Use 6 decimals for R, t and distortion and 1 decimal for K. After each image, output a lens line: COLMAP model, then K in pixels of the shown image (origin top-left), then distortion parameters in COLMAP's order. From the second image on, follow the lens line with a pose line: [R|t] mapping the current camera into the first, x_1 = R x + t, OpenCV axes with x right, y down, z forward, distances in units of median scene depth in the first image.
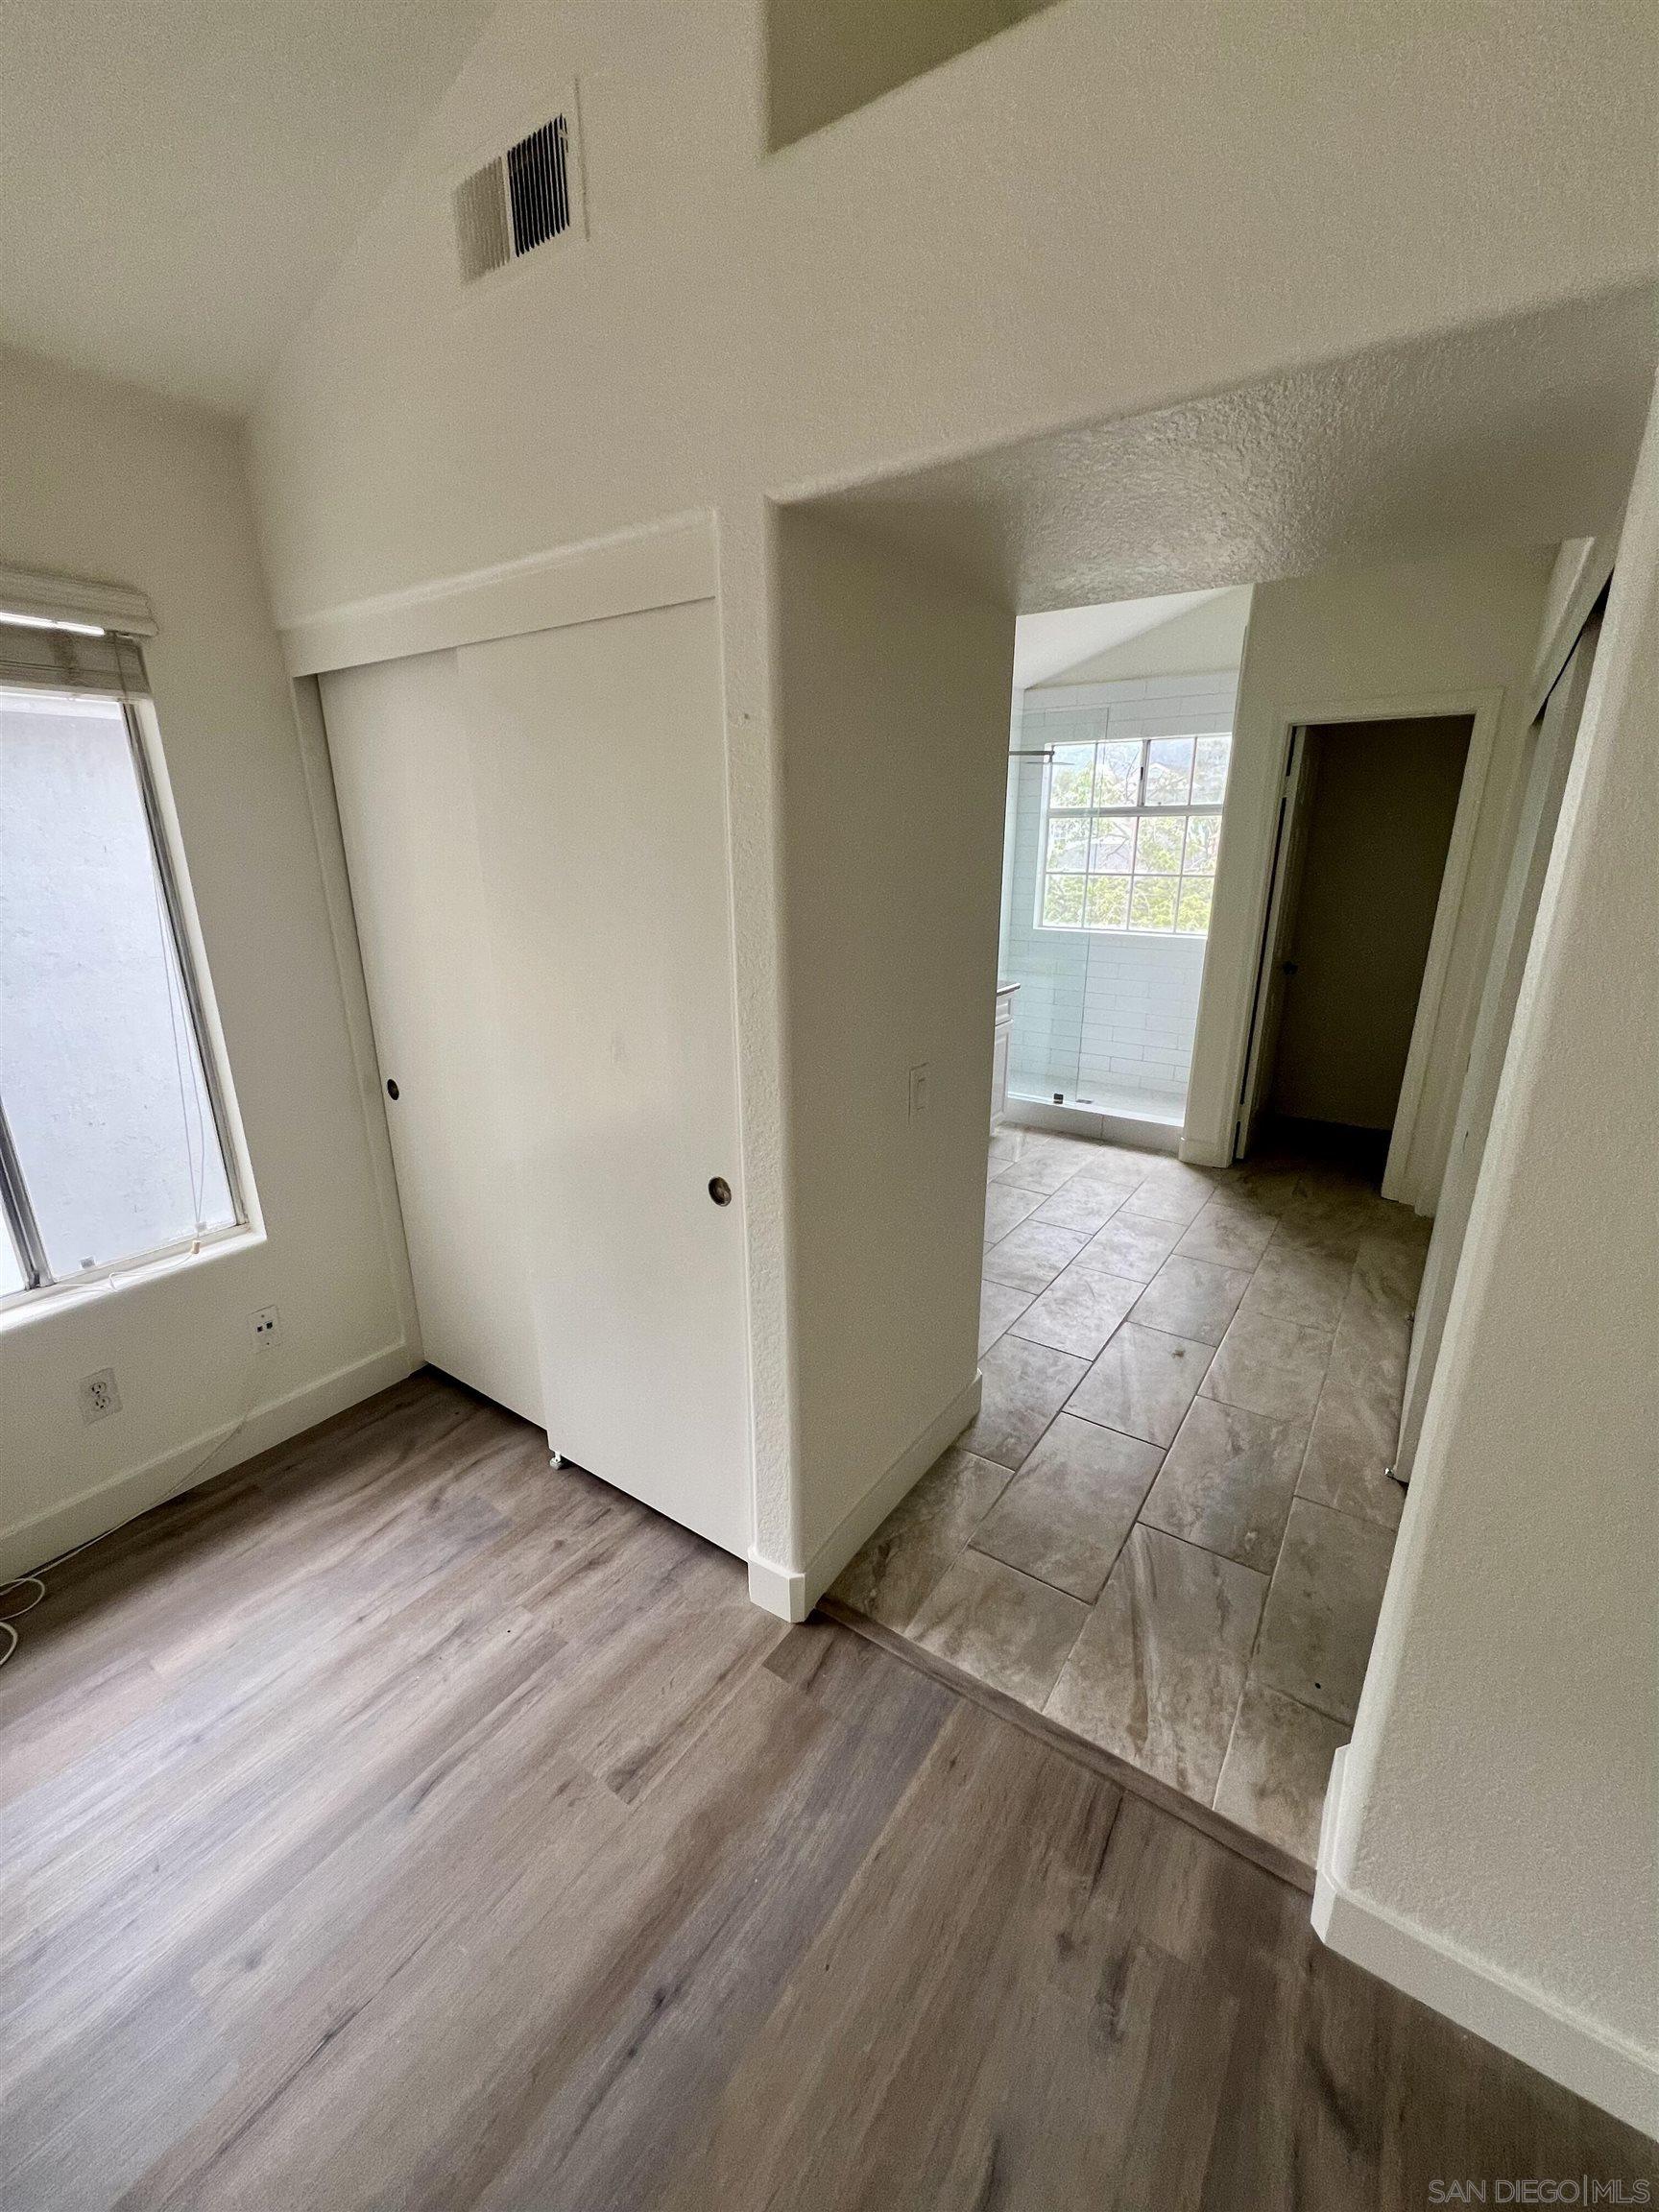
lens RADIAL K [[886.2, 0, 818.8], [0, 886.2, 1111.3], [0, 0, 1]] dist [-0.002498, 0.000791]
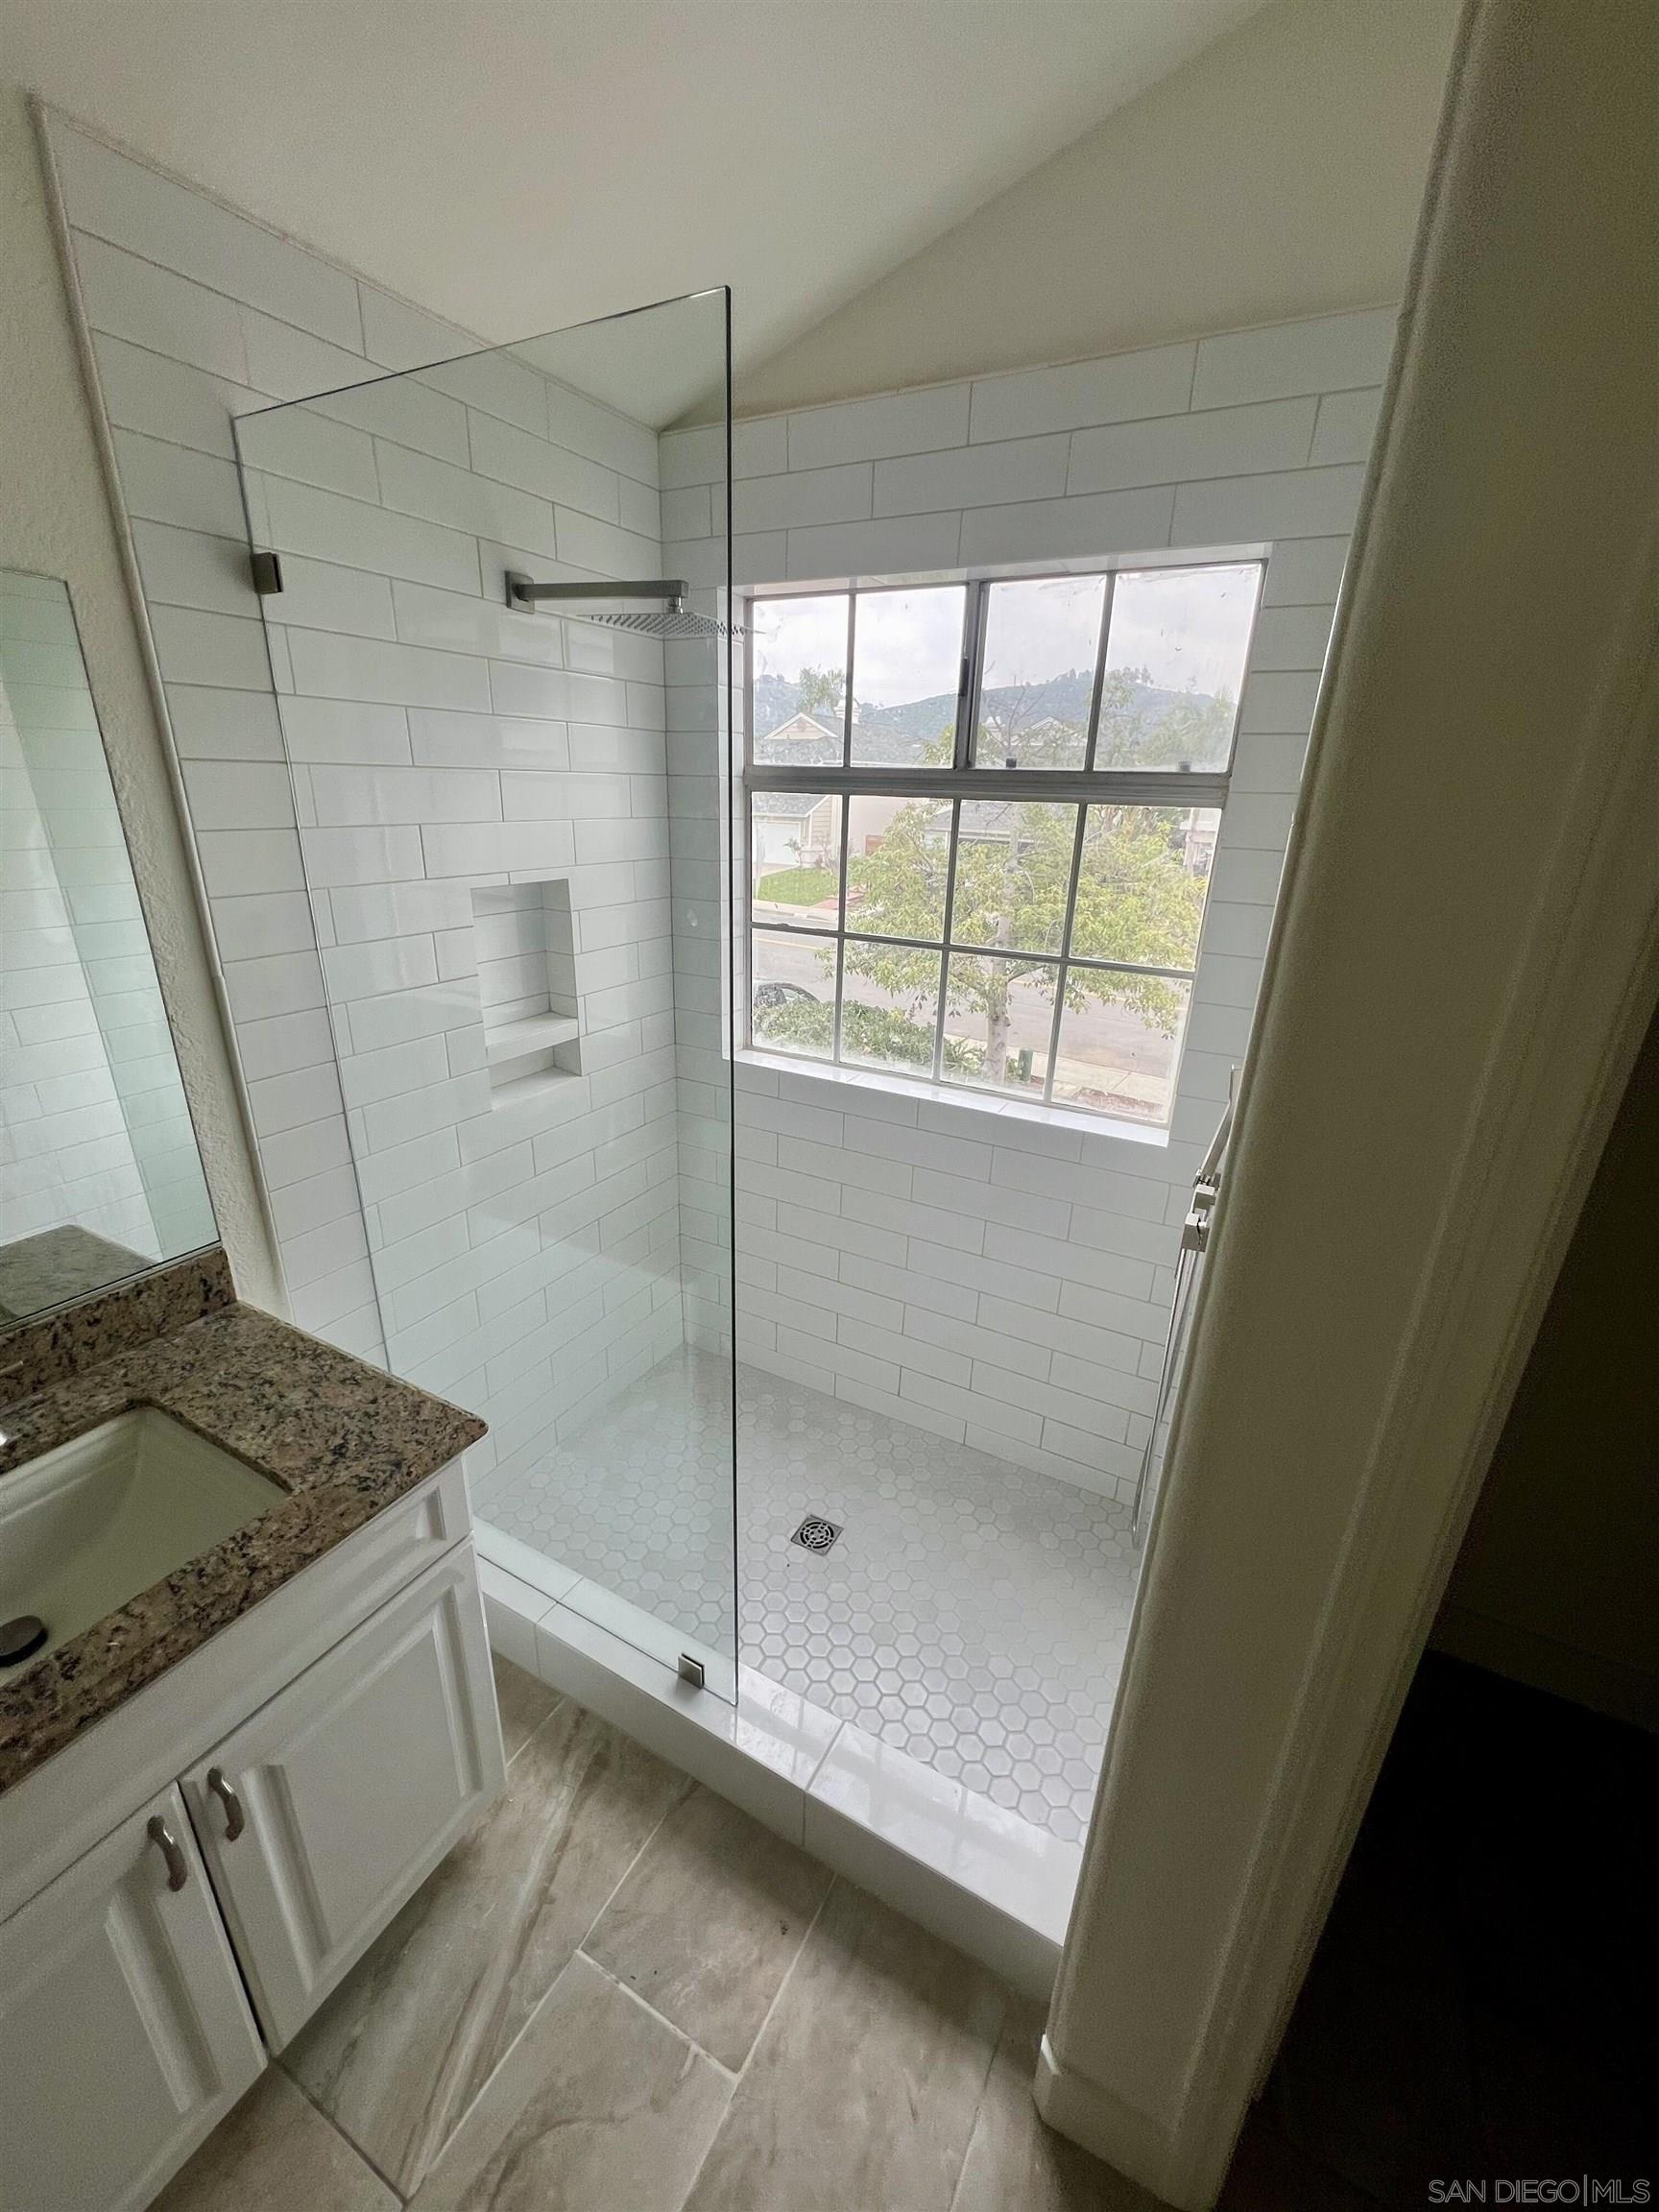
lens RADIAL K [[886.2, 0, 824.1], [0, 886.2, 1112.7], [0, 0, 1]] dist [-0.002498, 0.000791]
pose [[0.992996, -0.006017, 0.117991, 0.363652], [-0.000254, 0.998591, 0.053061, -0.307052], [-0.118144, -0.052719, 0.991596, 0.879198]]
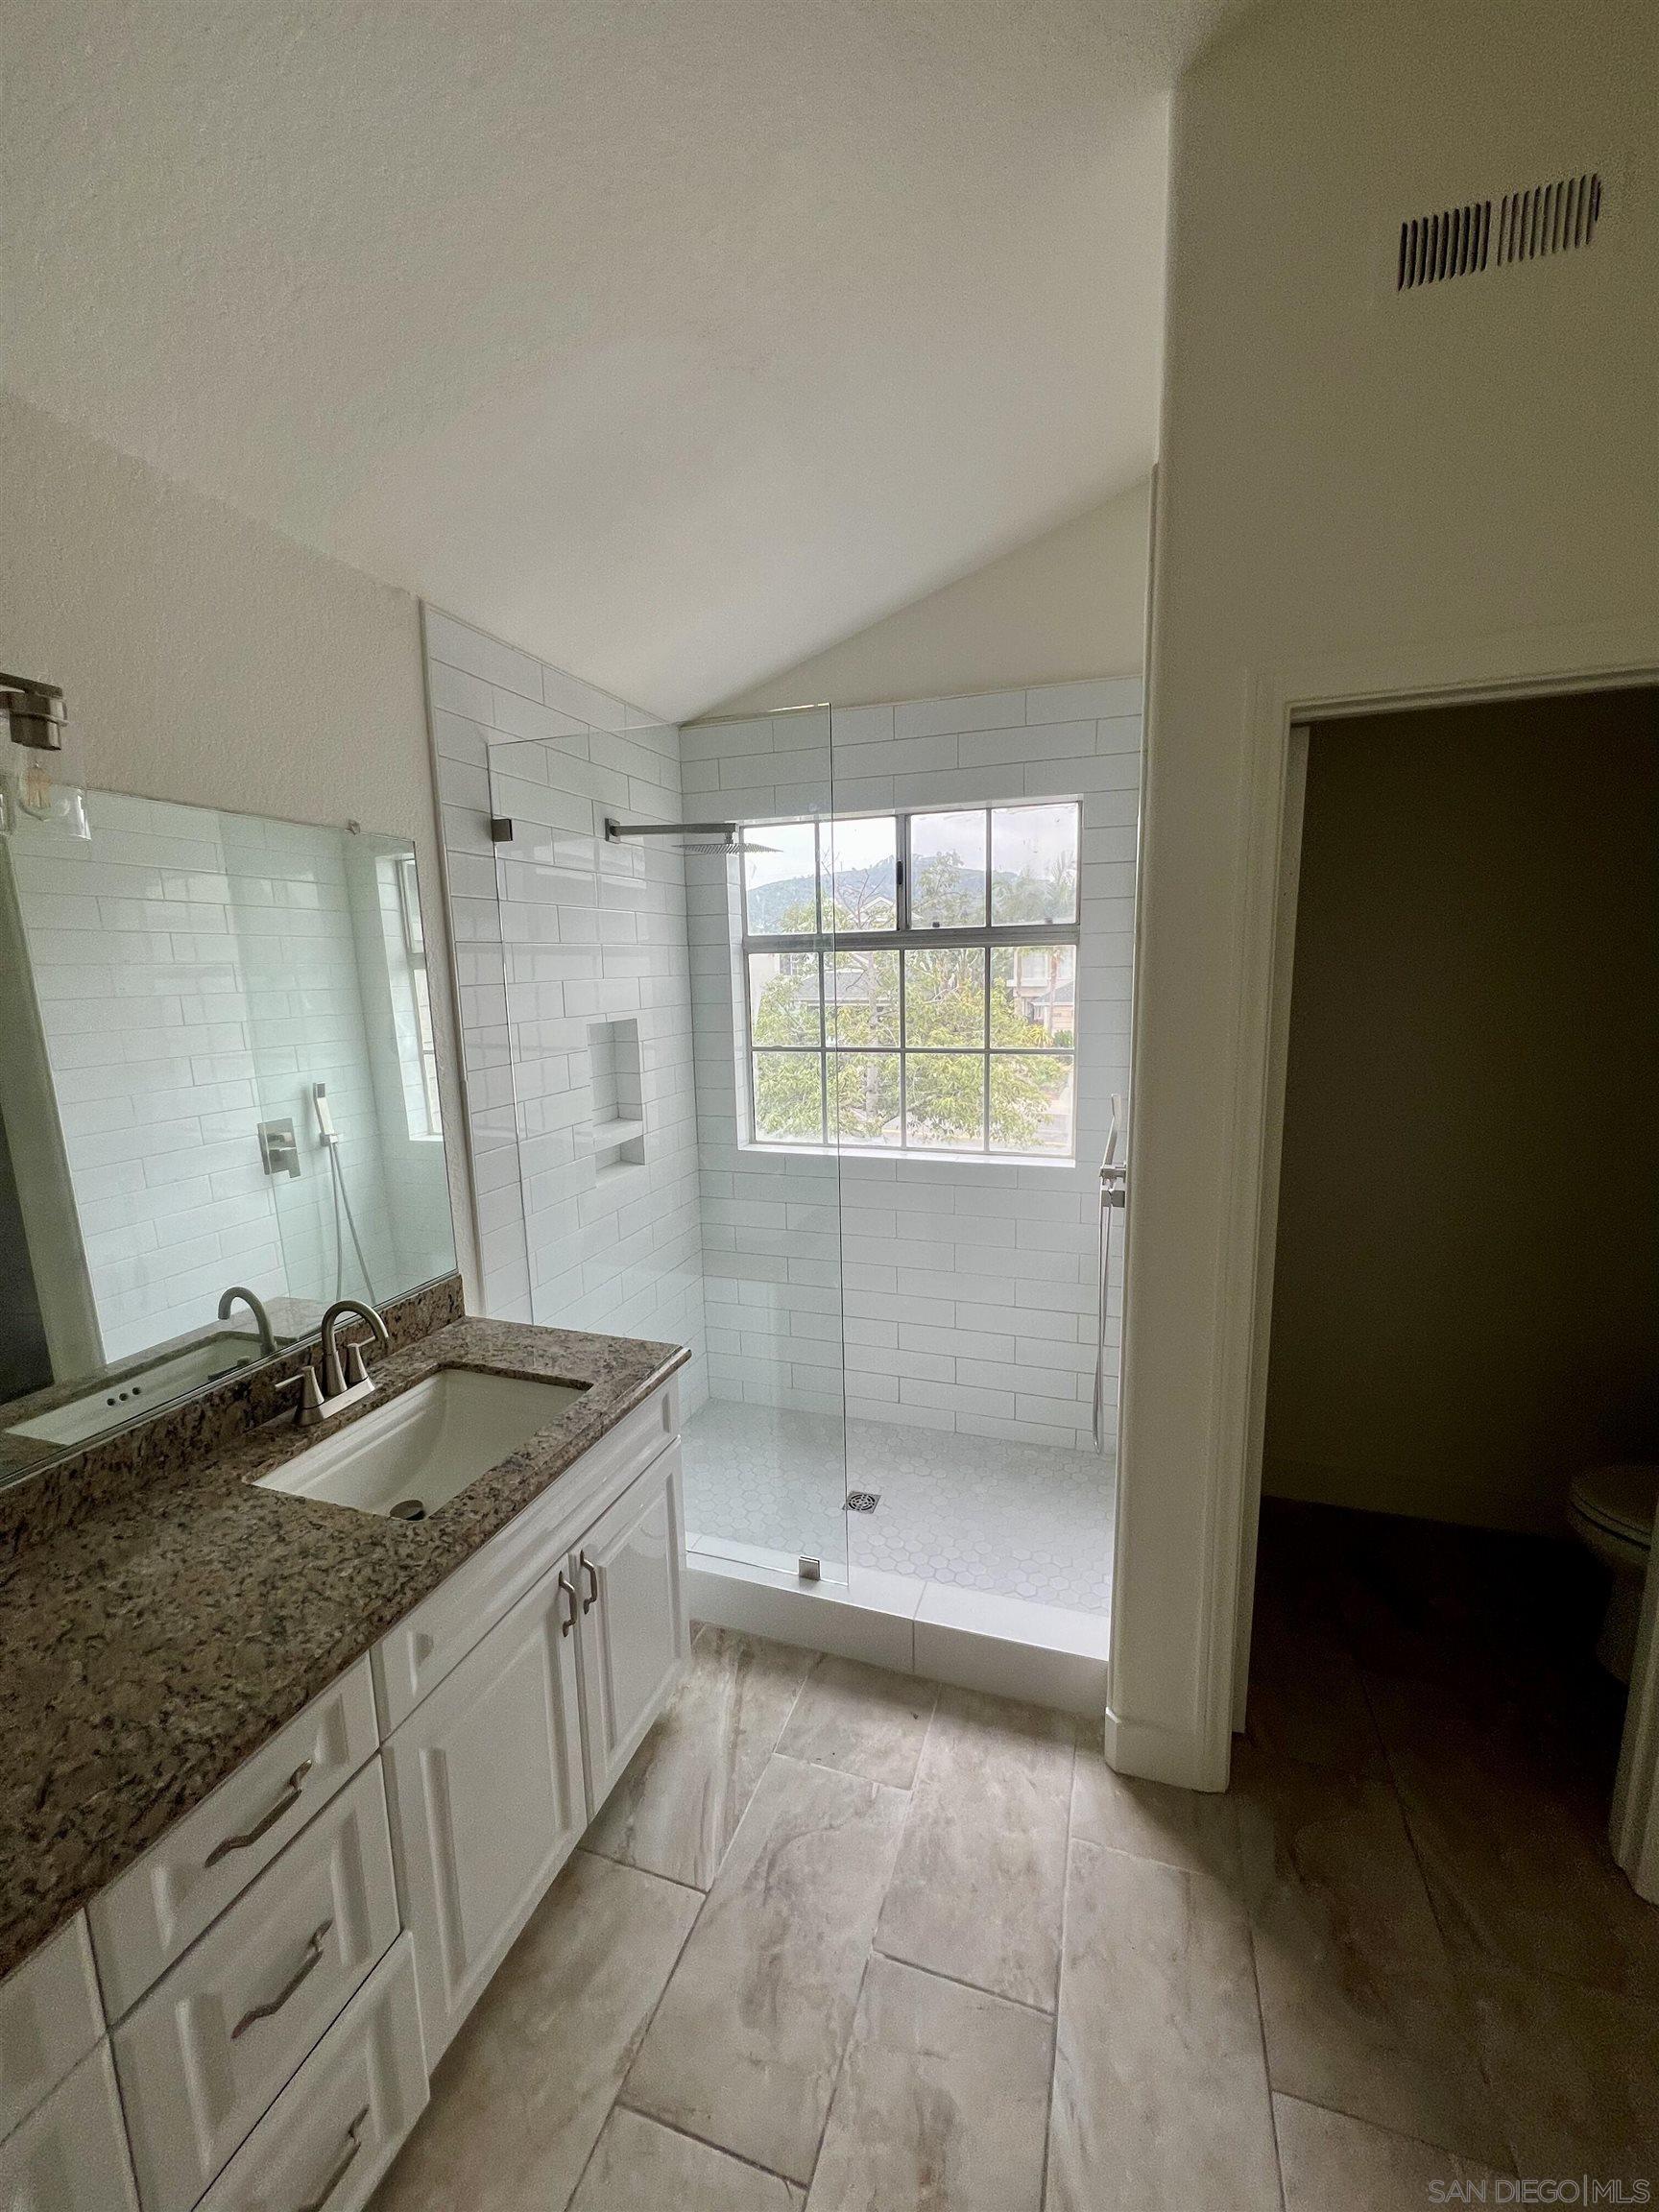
lens RADIAL K [[886.2, 0, 825.5], [0, 886.2, 1111.2], [0, 0, 1]] dist [-0.002498, 0.000791]
pose [[0.960224, -0.061697, 0.272328, 0.222277], [0.099301, 0.986980, -0.126531, -0.235358], [-0.260976, 0.148540, 0.953849, 0.703007]]
